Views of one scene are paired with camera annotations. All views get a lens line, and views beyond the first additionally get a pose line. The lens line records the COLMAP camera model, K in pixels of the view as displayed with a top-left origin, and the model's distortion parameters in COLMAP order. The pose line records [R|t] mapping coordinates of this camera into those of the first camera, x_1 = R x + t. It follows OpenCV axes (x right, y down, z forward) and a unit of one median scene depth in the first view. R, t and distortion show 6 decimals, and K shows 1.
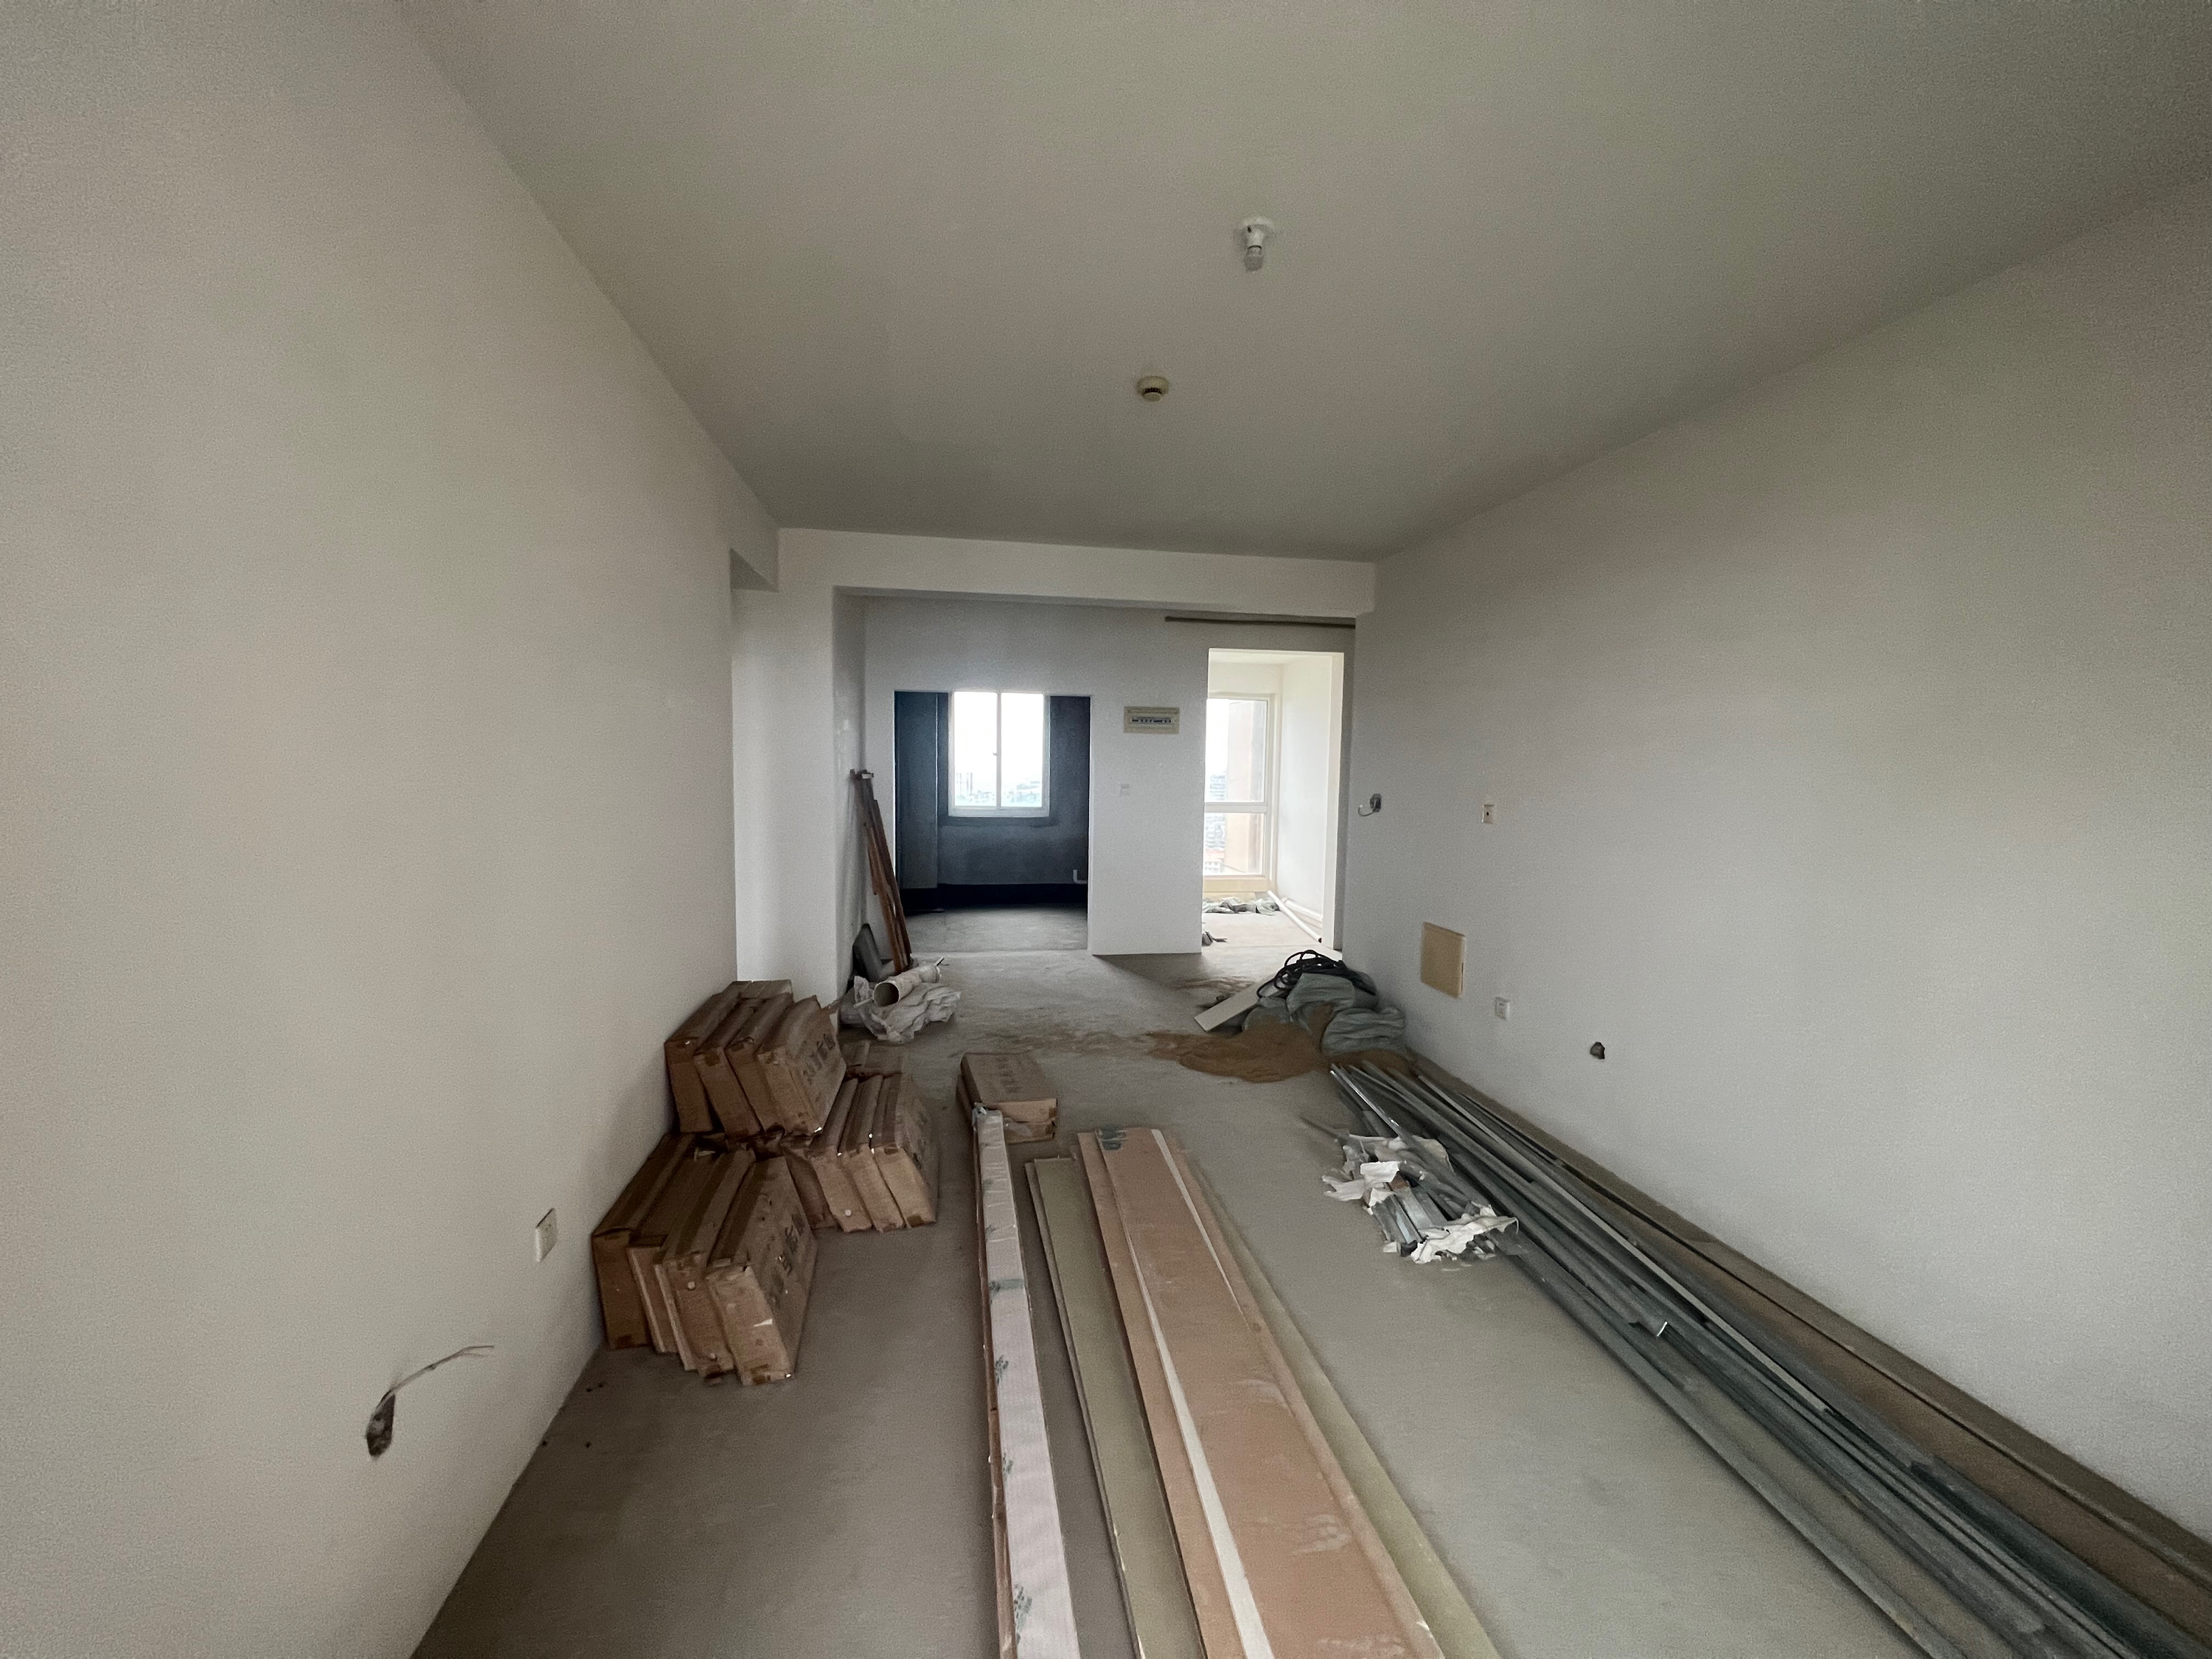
lens RADIAL K [[884.4, 0, 1106.0], [0, 884.4, 829.5], [0, 0, 1]] dist [-0.000336, -0.000149]
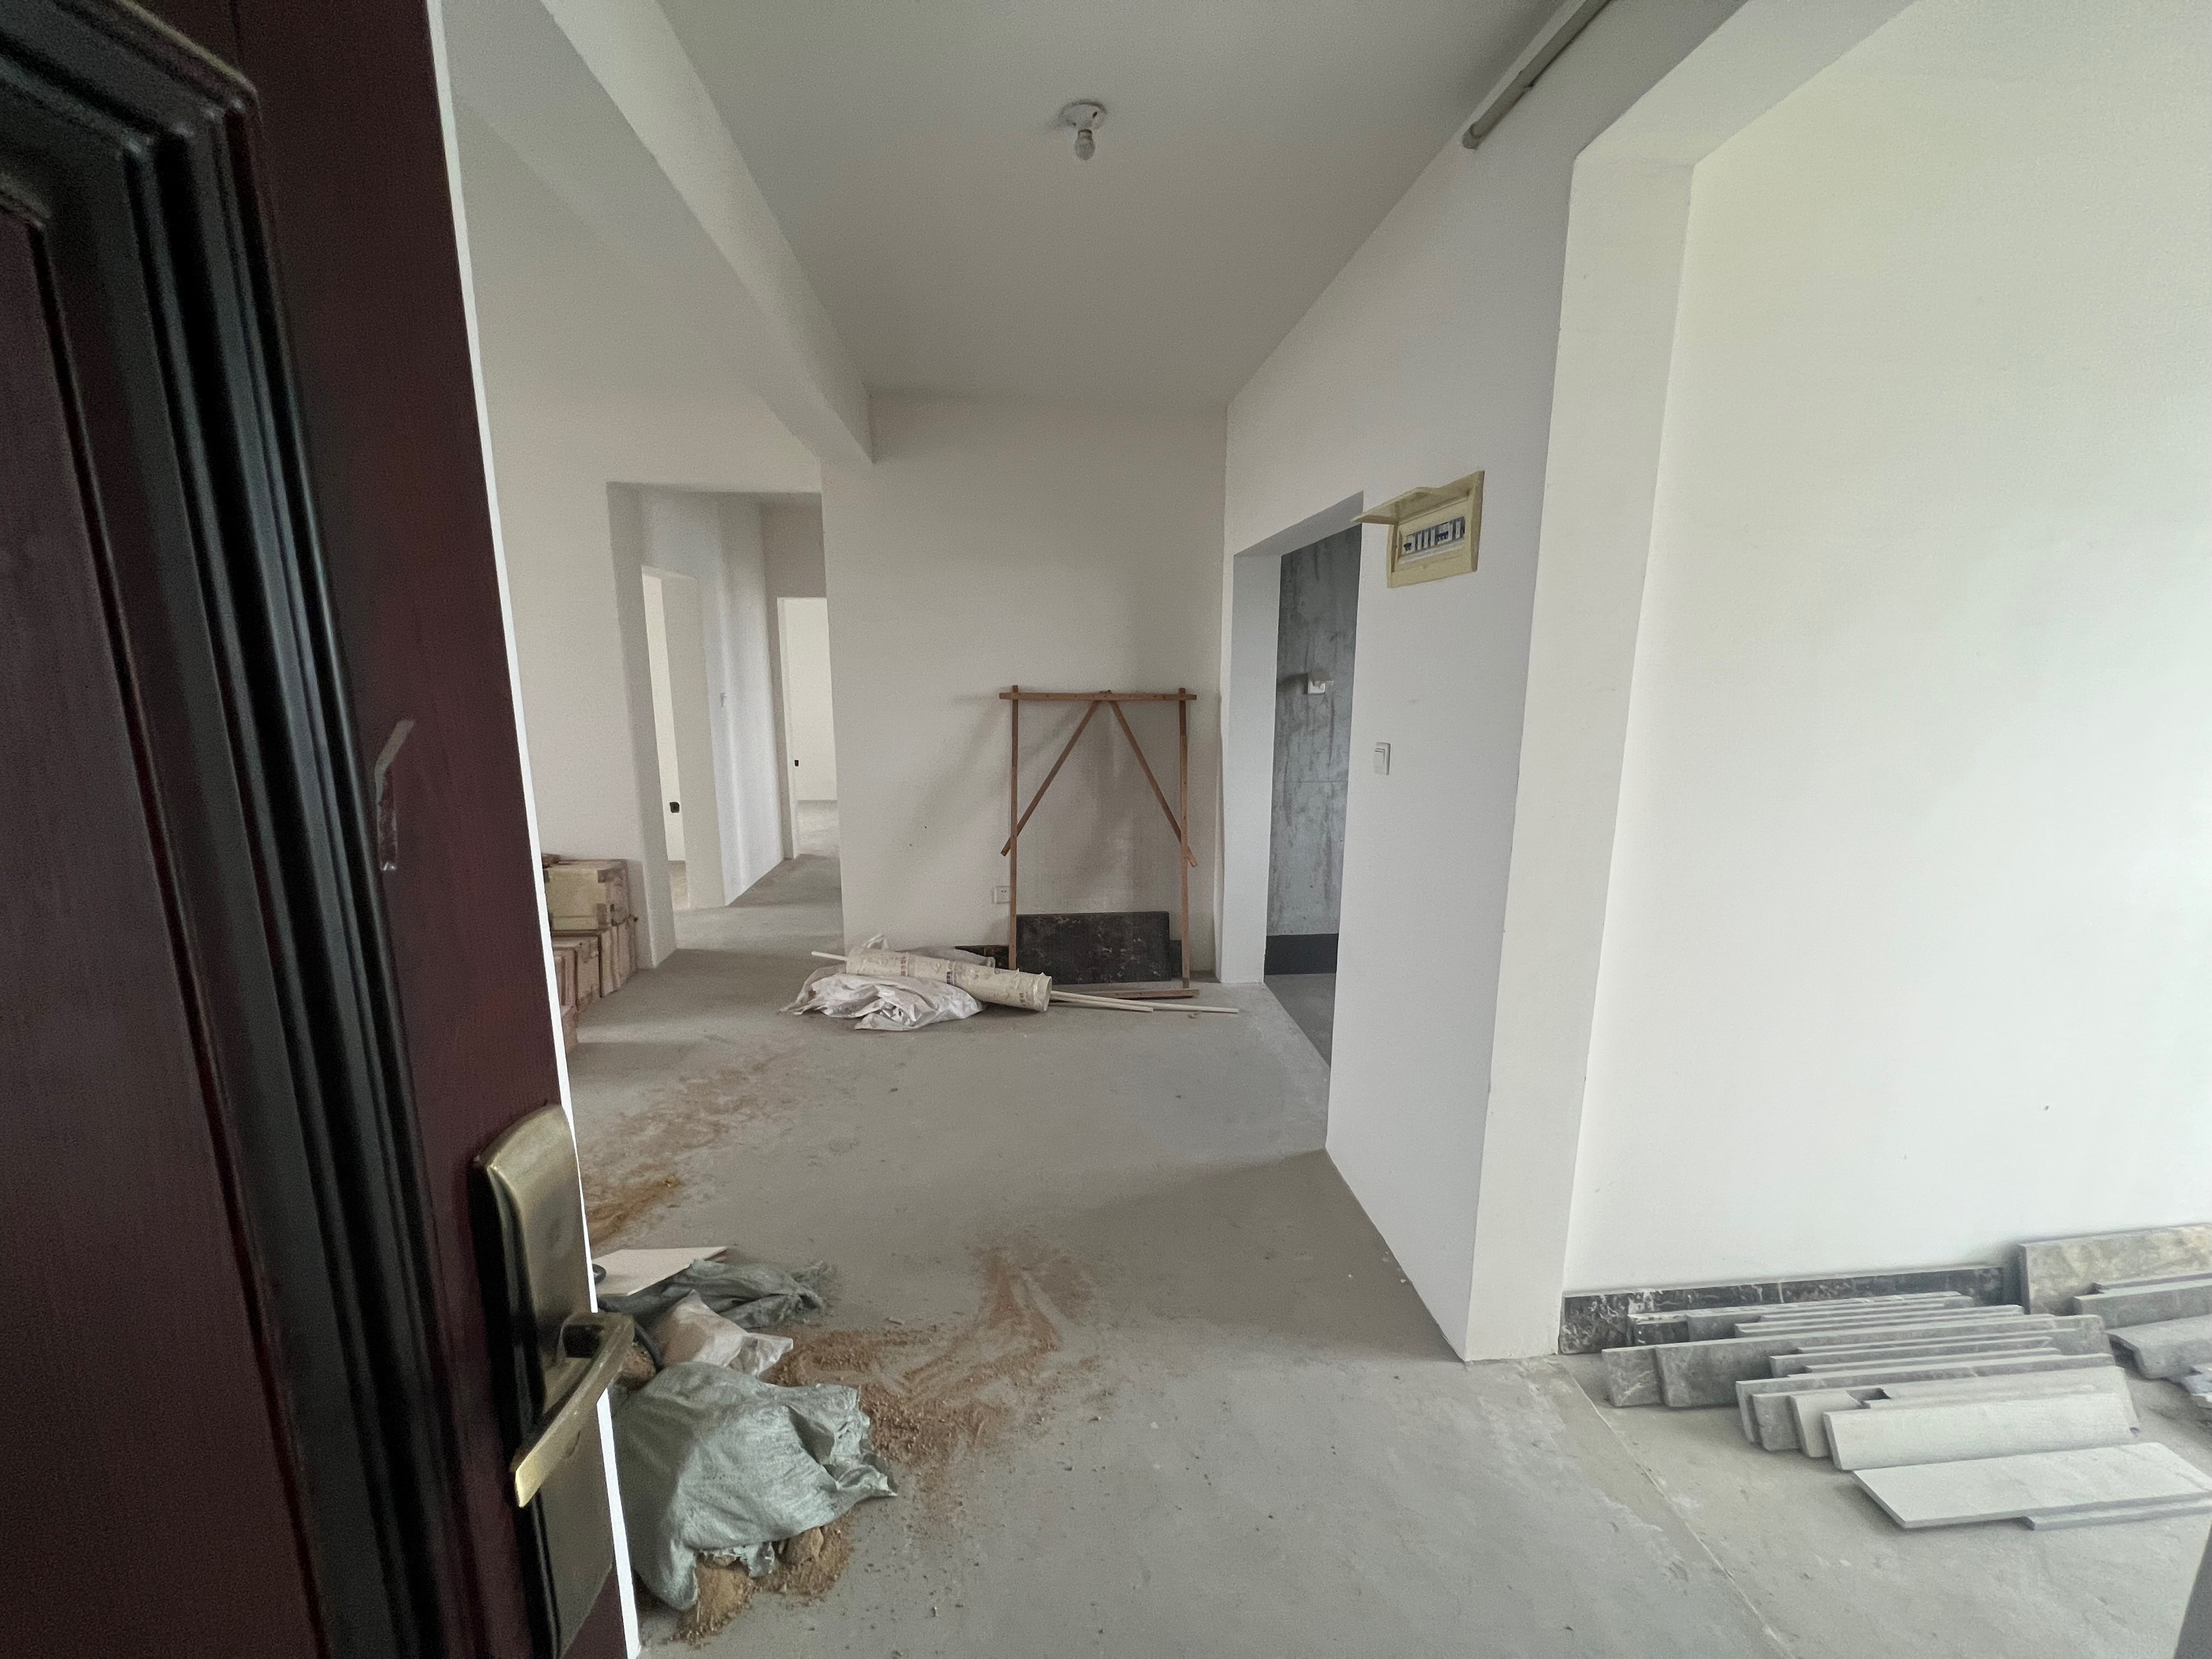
lens RADIAL K [[884.4, 0, 1106.0], [0, 884.4, 829.5], [0, 0, 1]] dist [-0.000336, -0.000149]
pose [[-0.070773, 0.173622, -0.982266, 0.528199], [-0.108092, 0.977602, 0.180586, -0.109004], [0.991619, 0.118956, -0.050421, 1.270360]]
